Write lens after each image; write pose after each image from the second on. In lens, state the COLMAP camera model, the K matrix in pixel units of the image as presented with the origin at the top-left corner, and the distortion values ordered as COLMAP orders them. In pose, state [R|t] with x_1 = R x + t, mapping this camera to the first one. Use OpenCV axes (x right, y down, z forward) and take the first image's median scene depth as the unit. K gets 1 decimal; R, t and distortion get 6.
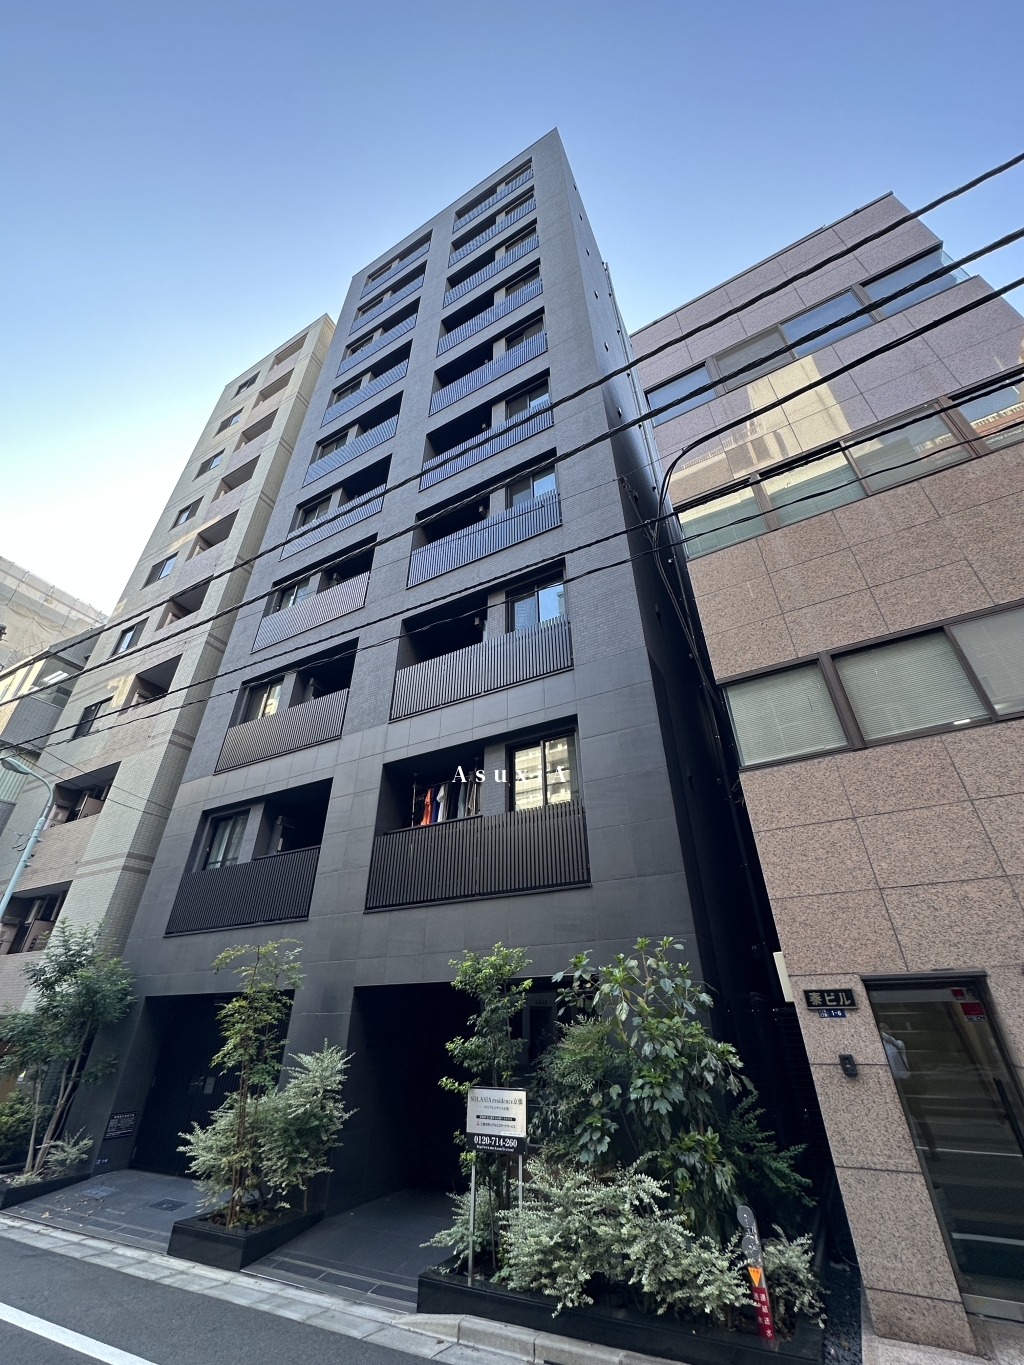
lens RADIAL K [[542.1, 0, 512.0], [0, 542.1, 682.5], [0, 0, 1]] dist [-0.000776, -0.000419]
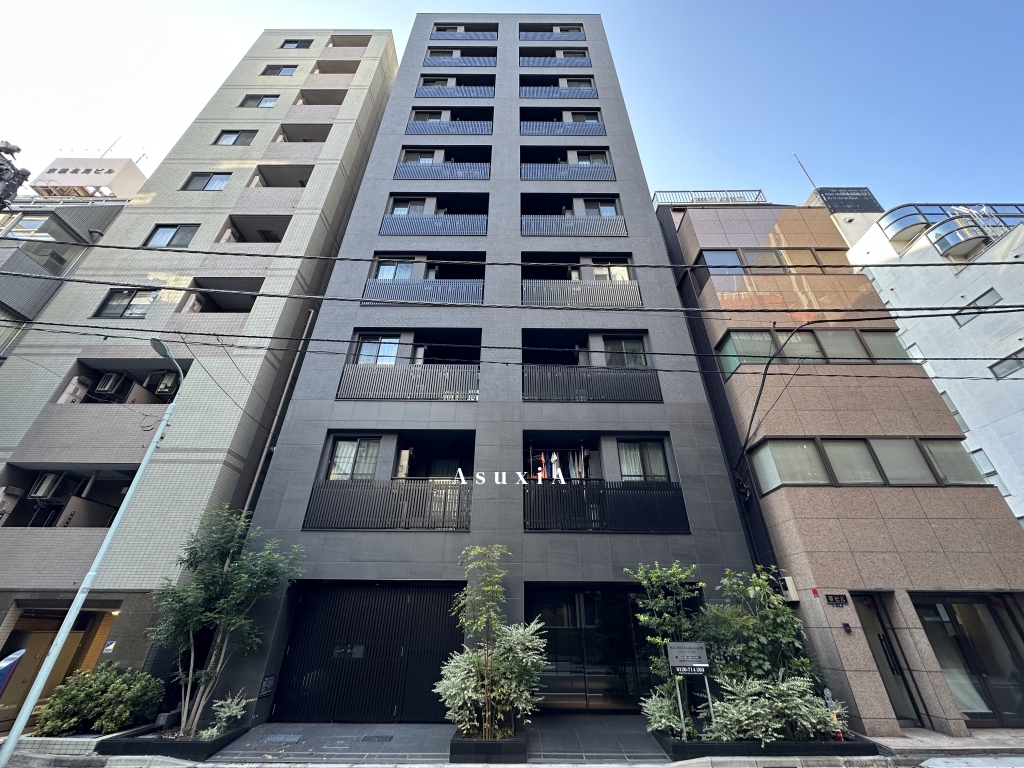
lens RADIAL K [[406.7, 0, 512.0], [0, 406.7, 384.0], [0, 0, 1]] dist [-0.000776, -0.000419]
pose [[0.876635, 0.260552, 0.404504, -0.827870], [-0.269562, 0.962322, -0.035666, 0.090981], [-0.398555, -0.077773, 0.913841, 0.050923]]
